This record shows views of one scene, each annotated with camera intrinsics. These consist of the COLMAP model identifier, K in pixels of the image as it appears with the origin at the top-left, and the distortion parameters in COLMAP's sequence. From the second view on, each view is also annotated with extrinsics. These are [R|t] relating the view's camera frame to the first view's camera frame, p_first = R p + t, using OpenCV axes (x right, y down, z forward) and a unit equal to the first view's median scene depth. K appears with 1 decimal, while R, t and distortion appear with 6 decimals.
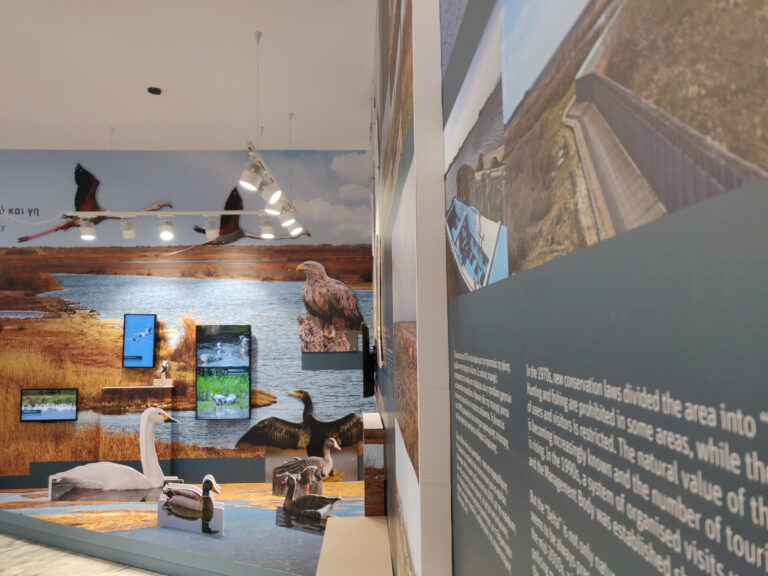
lens RADIAL K [[588.6, 0, 384.0], [0, 588.6, 288.0], [0, 0, 1]] dist [-0.000344, 0.002501]
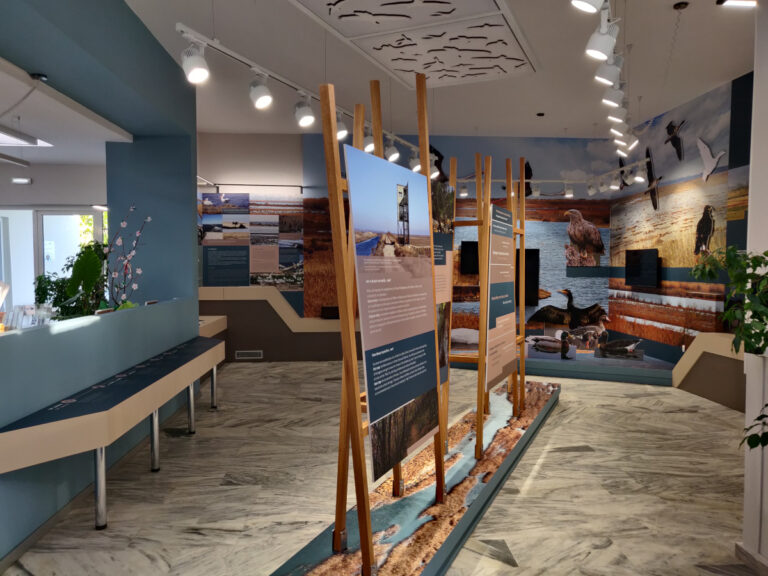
lens RADIAL K [[588.6, 0, 384.0], [0, 588.6, 288.0], [0, 0, 1]] dist [-0.000344, 0.002501]
pose [[0.999547, 0.012302, 0.027471, -0.688642], [-0.015588, 0.992305, 0.122831, -0.022994], [-0.025749, -0.123204, 0.992047, -0.607260]]
